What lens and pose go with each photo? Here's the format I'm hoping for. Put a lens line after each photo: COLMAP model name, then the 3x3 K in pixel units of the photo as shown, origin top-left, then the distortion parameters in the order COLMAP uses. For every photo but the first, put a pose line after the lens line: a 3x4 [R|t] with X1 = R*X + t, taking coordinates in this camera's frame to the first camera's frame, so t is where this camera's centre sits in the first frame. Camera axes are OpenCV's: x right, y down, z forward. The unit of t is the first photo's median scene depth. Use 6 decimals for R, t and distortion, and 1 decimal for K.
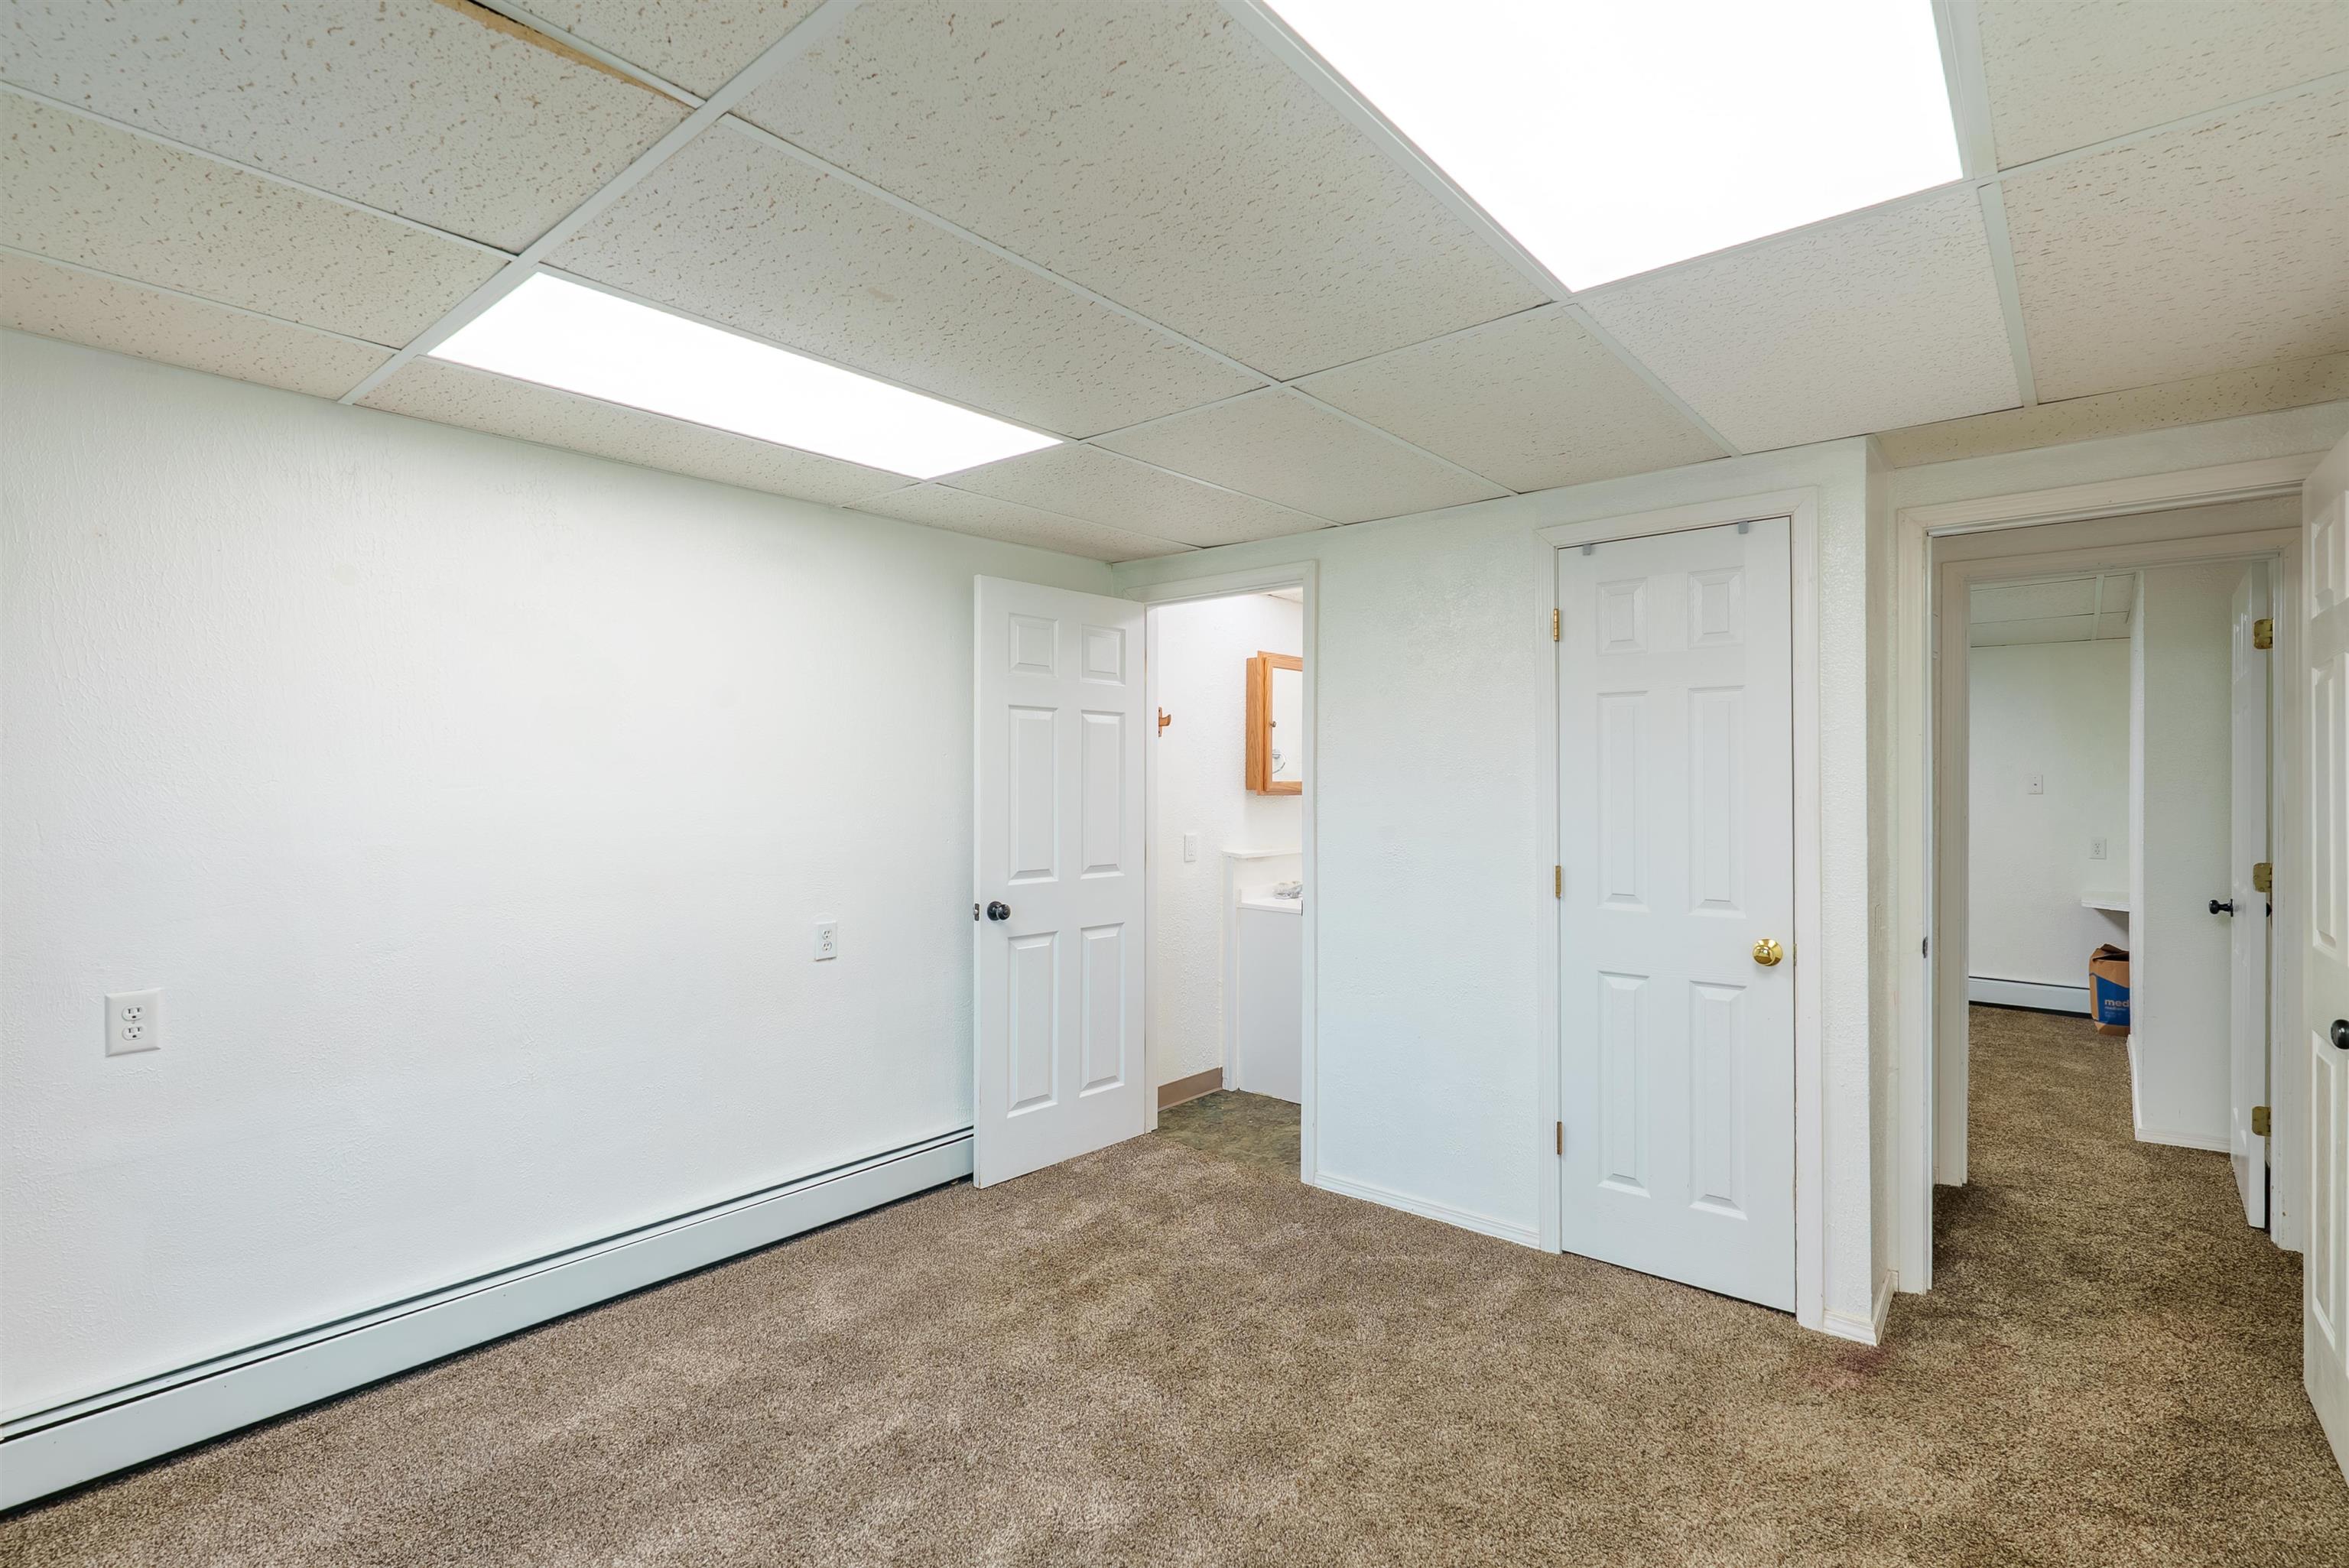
lens RADIAL K [[1098.7, 0, 1174.5], [0, 1098.7, 784.0], [0, 0, 1]] dist [-0.003389, -0.000085]
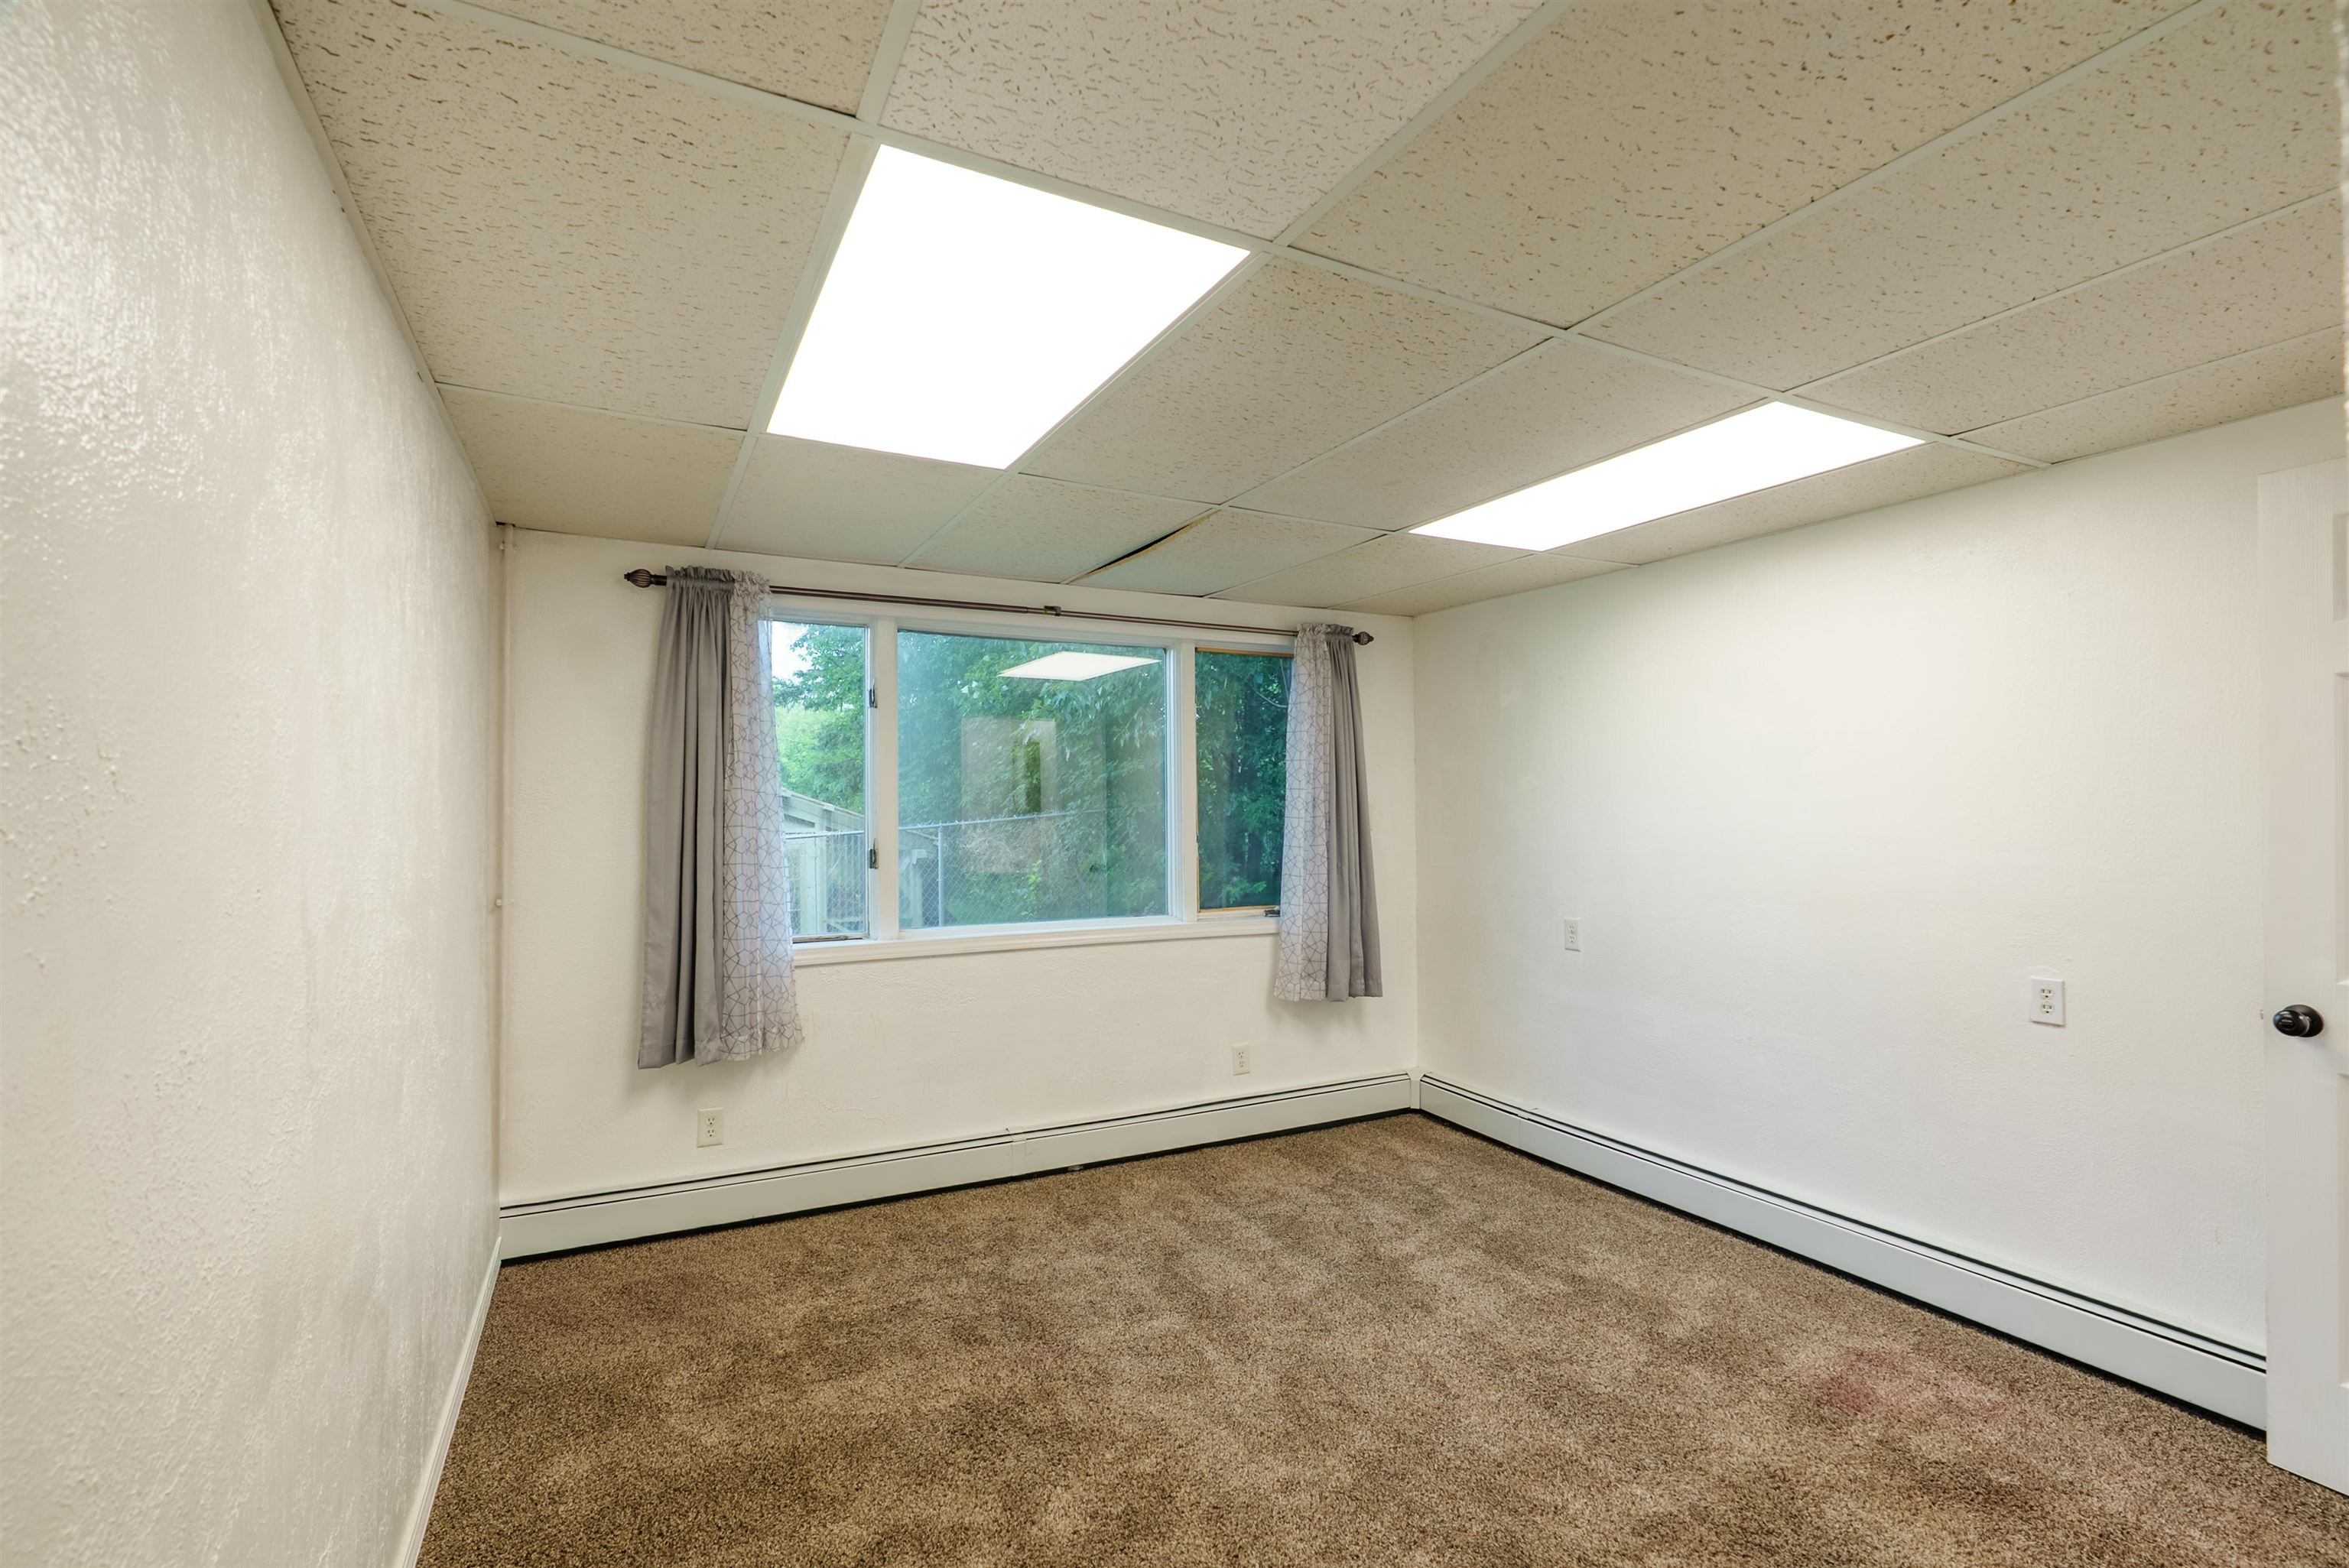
lens RADIAL K [[1098.7, 0, 1174.5], [0, 1098.7, 784.0], [0, 0, 1]] dist [-0.003389, -0.000085]
pose [[-0.402462, -0.013828, -0.915332, 0.885217], [0.006133, 0.999823, -0.017801, -0.009549], [0.915416, -0.012778, -0.402306, 0.951150]]
